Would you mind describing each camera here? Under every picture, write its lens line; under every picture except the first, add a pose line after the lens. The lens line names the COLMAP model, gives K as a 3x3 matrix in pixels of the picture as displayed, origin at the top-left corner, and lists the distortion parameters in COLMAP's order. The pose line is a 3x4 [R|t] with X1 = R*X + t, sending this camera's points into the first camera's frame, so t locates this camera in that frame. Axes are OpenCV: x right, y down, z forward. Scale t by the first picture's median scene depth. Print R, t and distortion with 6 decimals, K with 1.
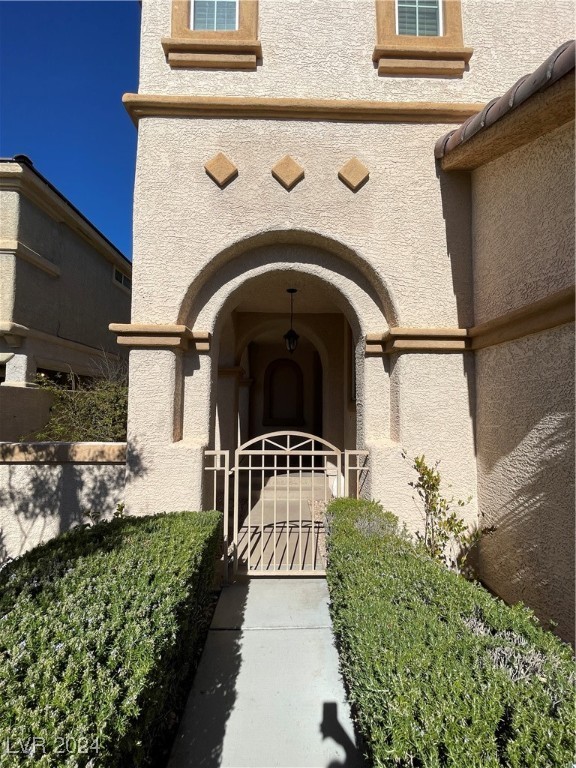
lens RADIAL K [[359.1, 0, 286.4], [0, 359.1, 384.8], [0, 0, 1]] dist [0.001165, 0.000255]
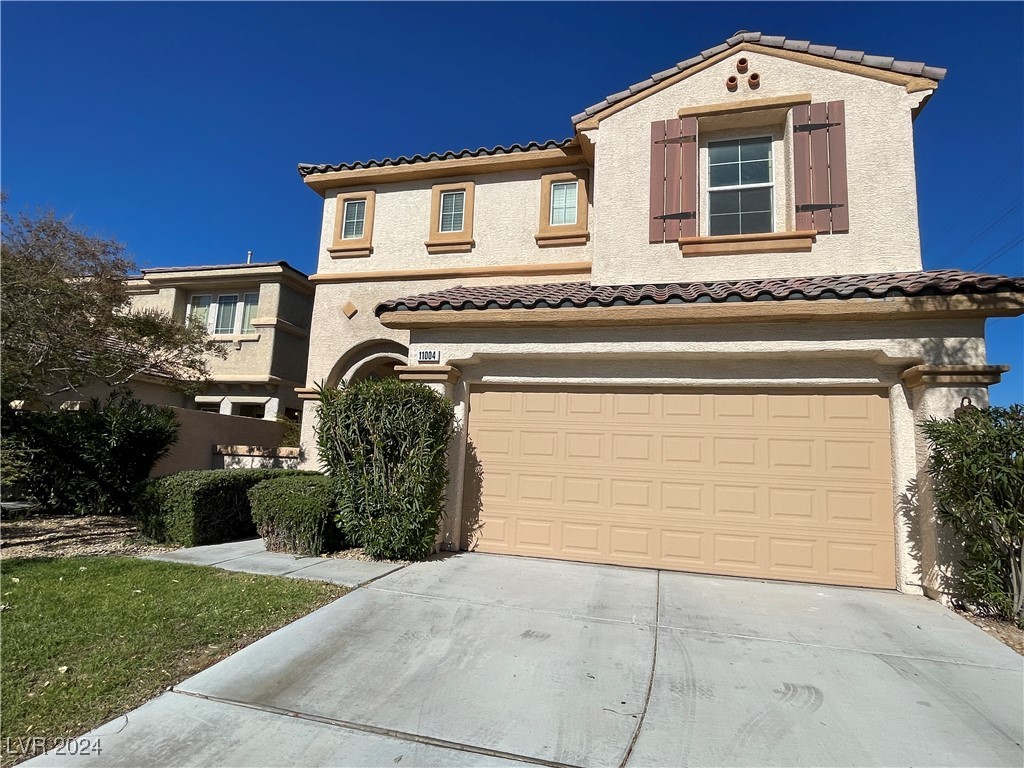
lens RADIAL K [[552.0, 0, 511.3], [0, 552.0, 381.0], [0, 0, 1]] dist [-0.006658, -0.001015]
pose [[0.960545, -0.004294, -0.278092, 1.510490], [-0.023098, 0.995195, -0.095150, 0.061740], [0.277165, 0.097819, 0.955830, -1.617731]]
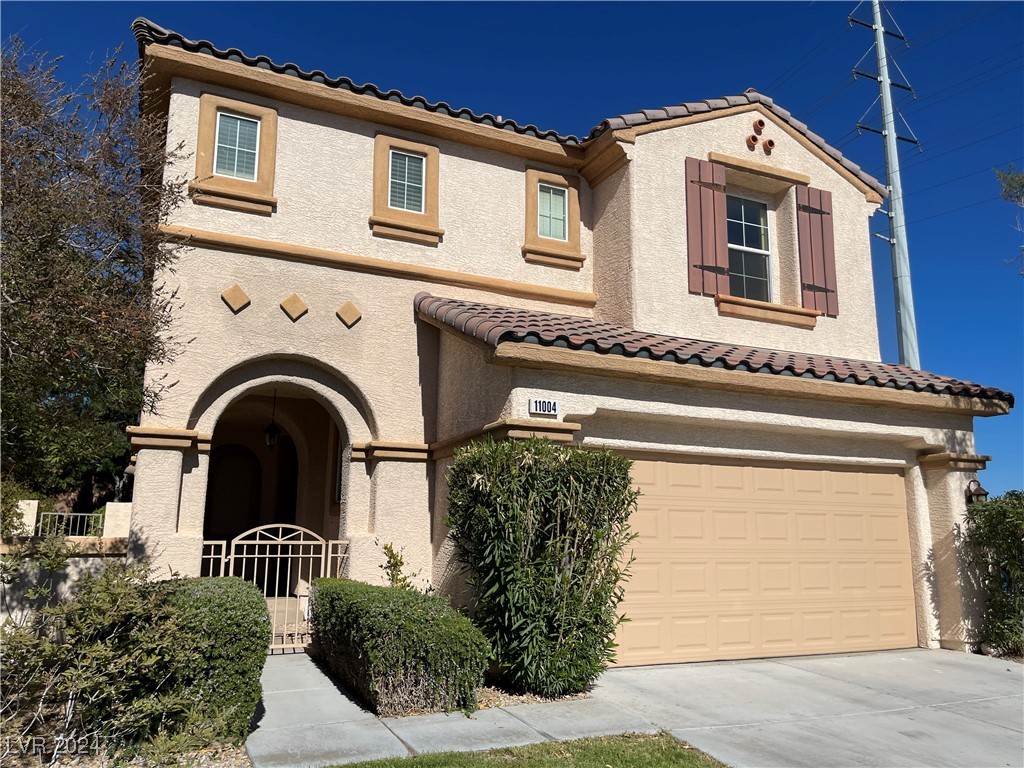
lens RADIAL K [[759.0, 0, 510.4], [0, 759.0, 388.3], [0, 0, 1]] dist [0.055849, -0.090250]
pose [[0.916293, 0.076190, 0.393194, -0.317168], [-0.024390, 0.990532, -0.135100, 0.009010], [-0.399765, 0.114201, 0.909476, -1.591094]]
